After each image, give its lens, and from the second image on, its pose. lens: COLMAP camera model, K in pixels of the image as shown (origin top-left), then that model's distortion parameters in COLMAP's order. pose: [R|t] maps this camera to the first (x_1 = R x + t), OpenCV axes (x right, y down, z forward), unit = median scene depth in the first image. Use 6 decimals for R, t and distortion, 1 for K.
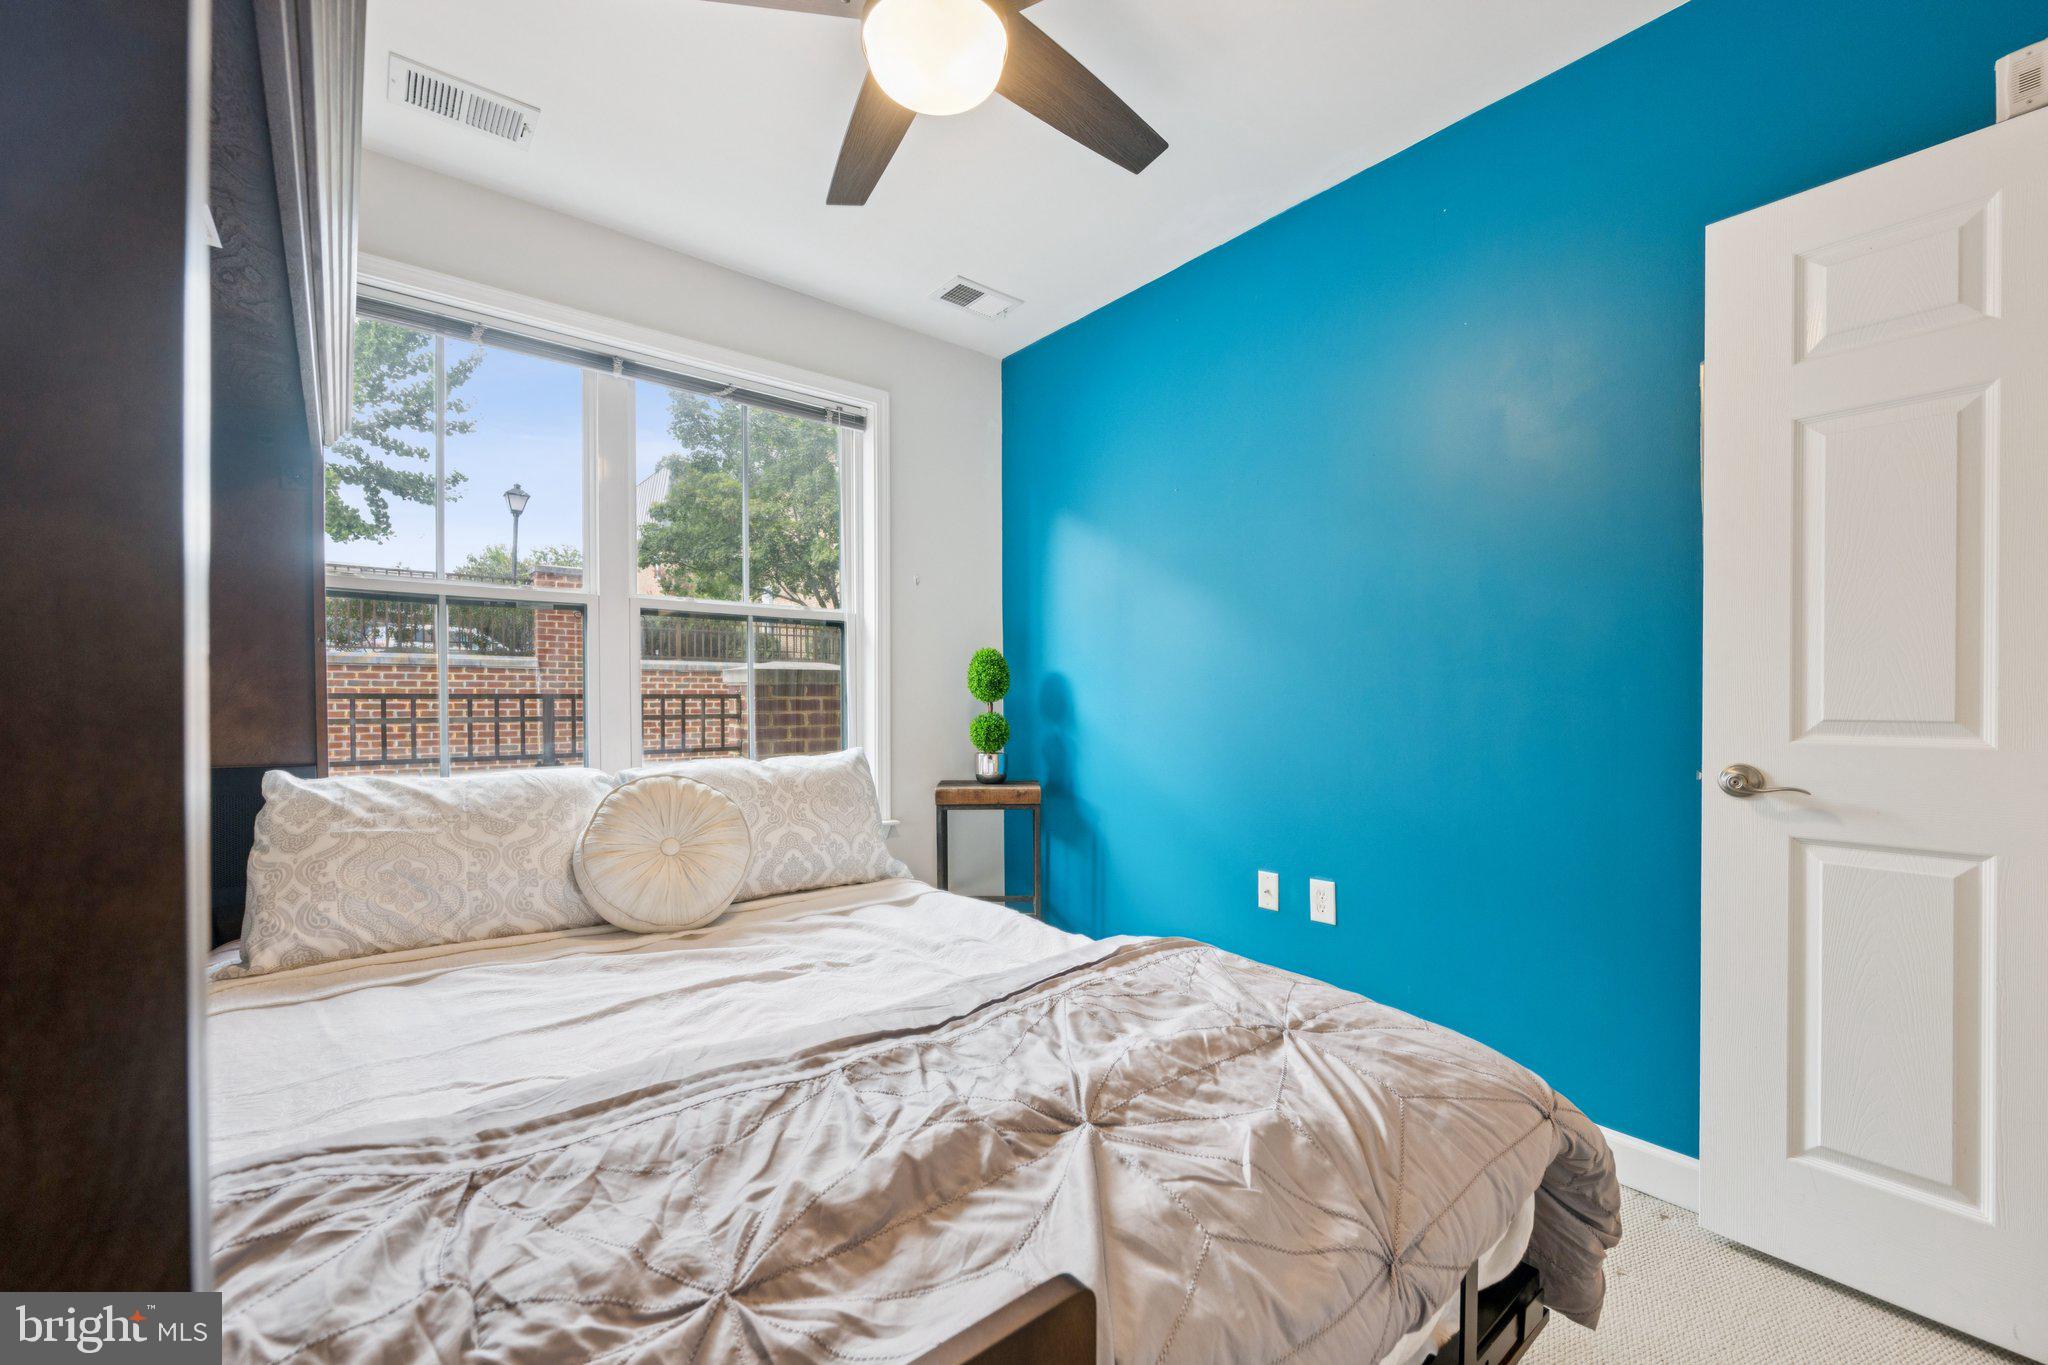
lens RADIAL K [[798.8, 0, 1040.6], [0, 798.8, 697.9], [0, 0, 1]] dist [-0.002058, -0.000360]
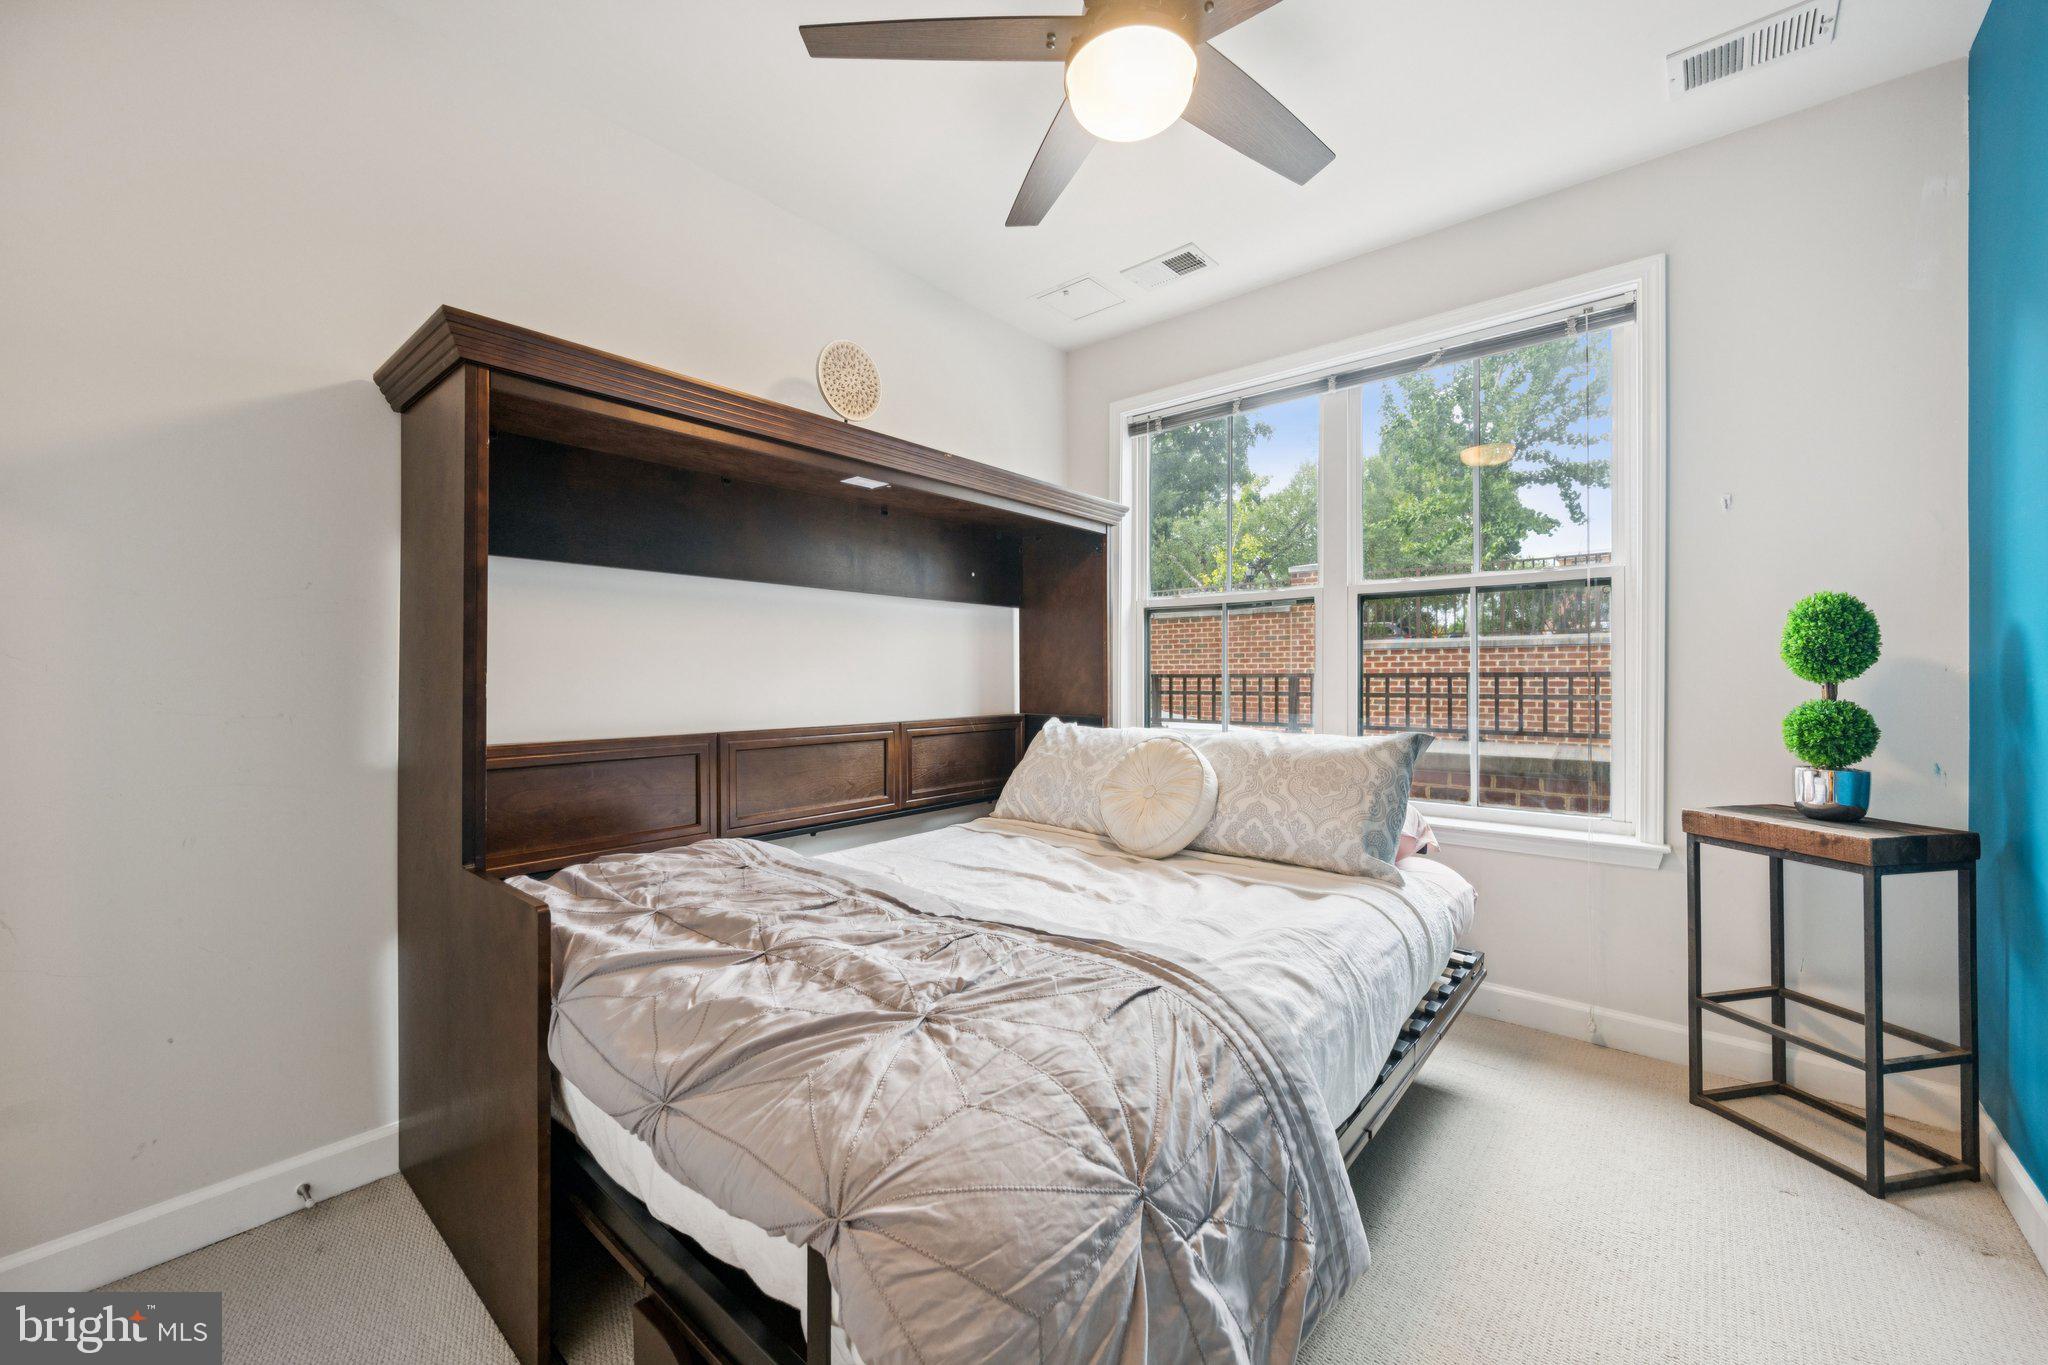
lens RADIAL K [[798.8, 0, 1020.2], [0, 798.8, 670.6], [0, 0, 1]] dist [-0.002058, -0.000360]
pose [[0.174744, -0.009347, -0.984570, 0.421440], [0.003136, 0.999955, -0.008936, 0.000113], [0.984609, -0.001526, 0.174765, 0.306253]]
